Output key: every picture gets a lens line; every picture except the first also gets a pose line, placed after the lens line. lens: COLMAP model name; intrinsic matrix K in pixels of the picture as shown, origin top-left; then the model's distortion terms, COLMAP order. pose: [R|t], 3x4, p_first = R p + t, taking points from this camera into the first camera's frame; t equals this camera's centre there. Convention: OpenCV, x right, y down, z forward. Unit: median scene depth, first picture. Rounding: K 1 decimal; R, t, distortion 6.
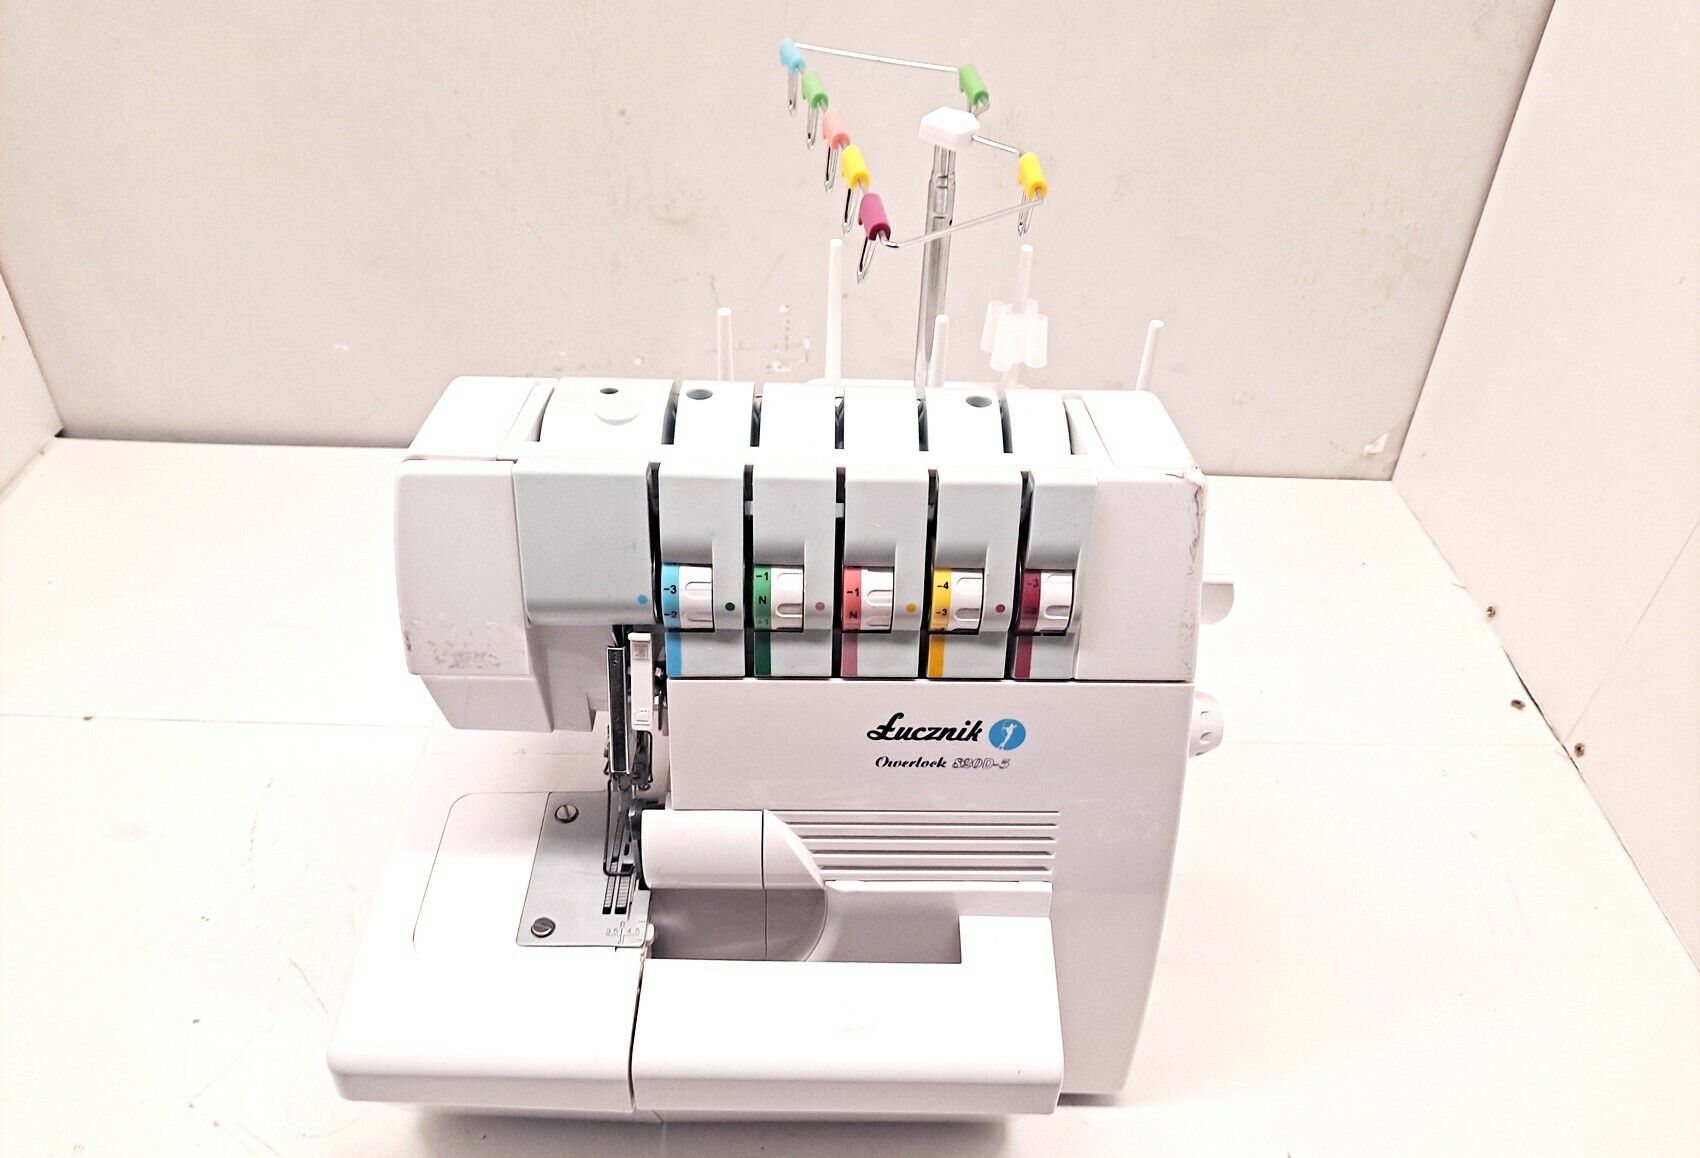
lens RADIAL K [[1312.2, 0, 850.0], [0, 1312.2, 579.0], [0, 0, 1]] dist [0.010990, 0.005423]
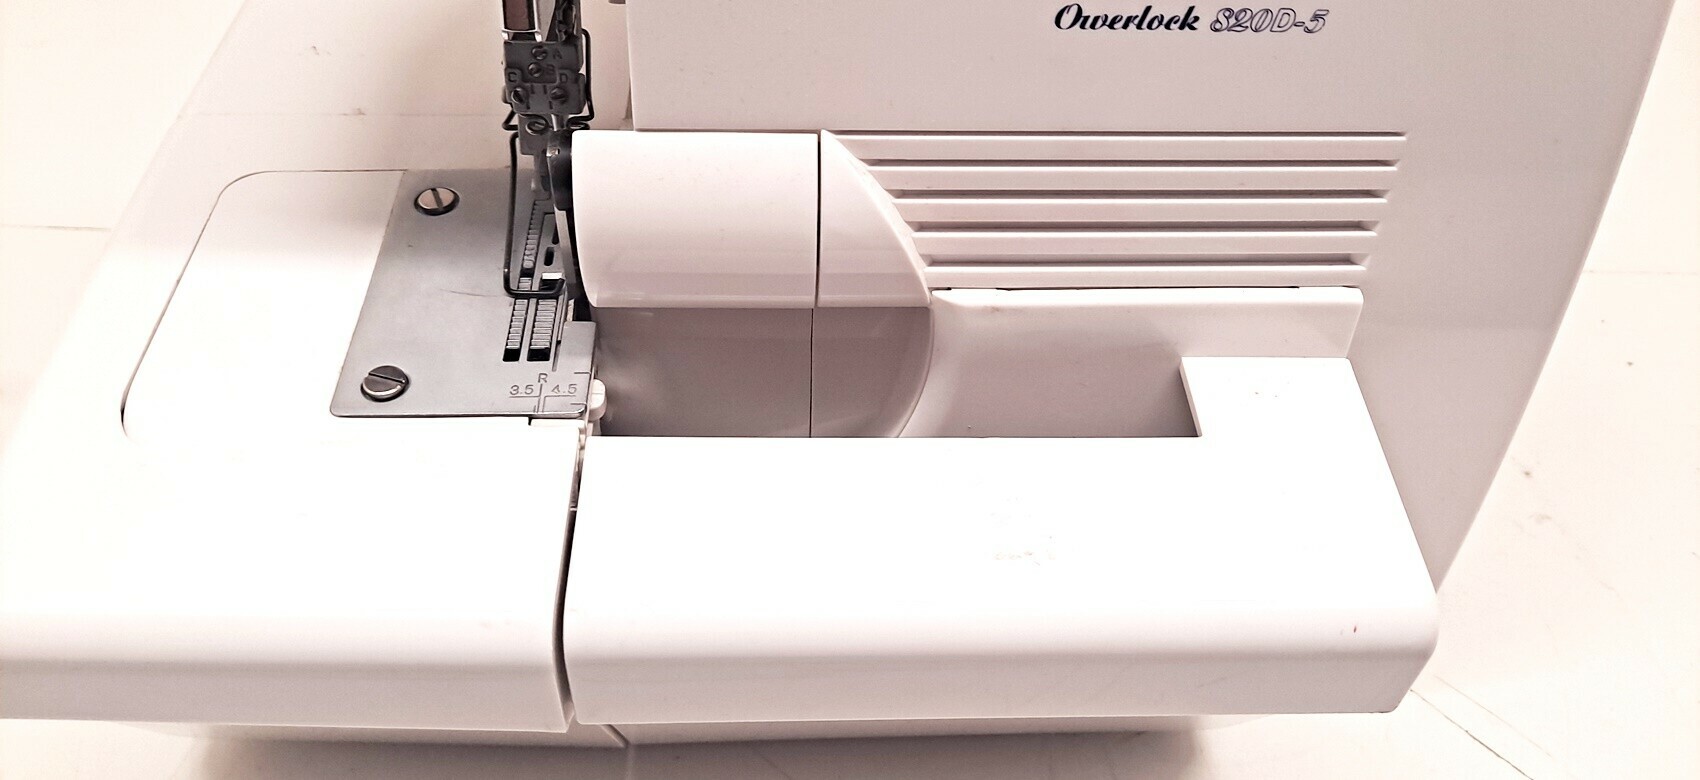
lens RADIAL K [[1063.5, 0, 797.8], [0, 1063.5, 384.5], [0, 0, 1]] dist [0.033741, -0.000683]
pose [[0.999231, -0.013036, 0.036993, -0.088220], [0.009829, 0.996281, 0.085602, 0.230757], [-0.037971, -0.085173, 0.995642, 0.578244]]
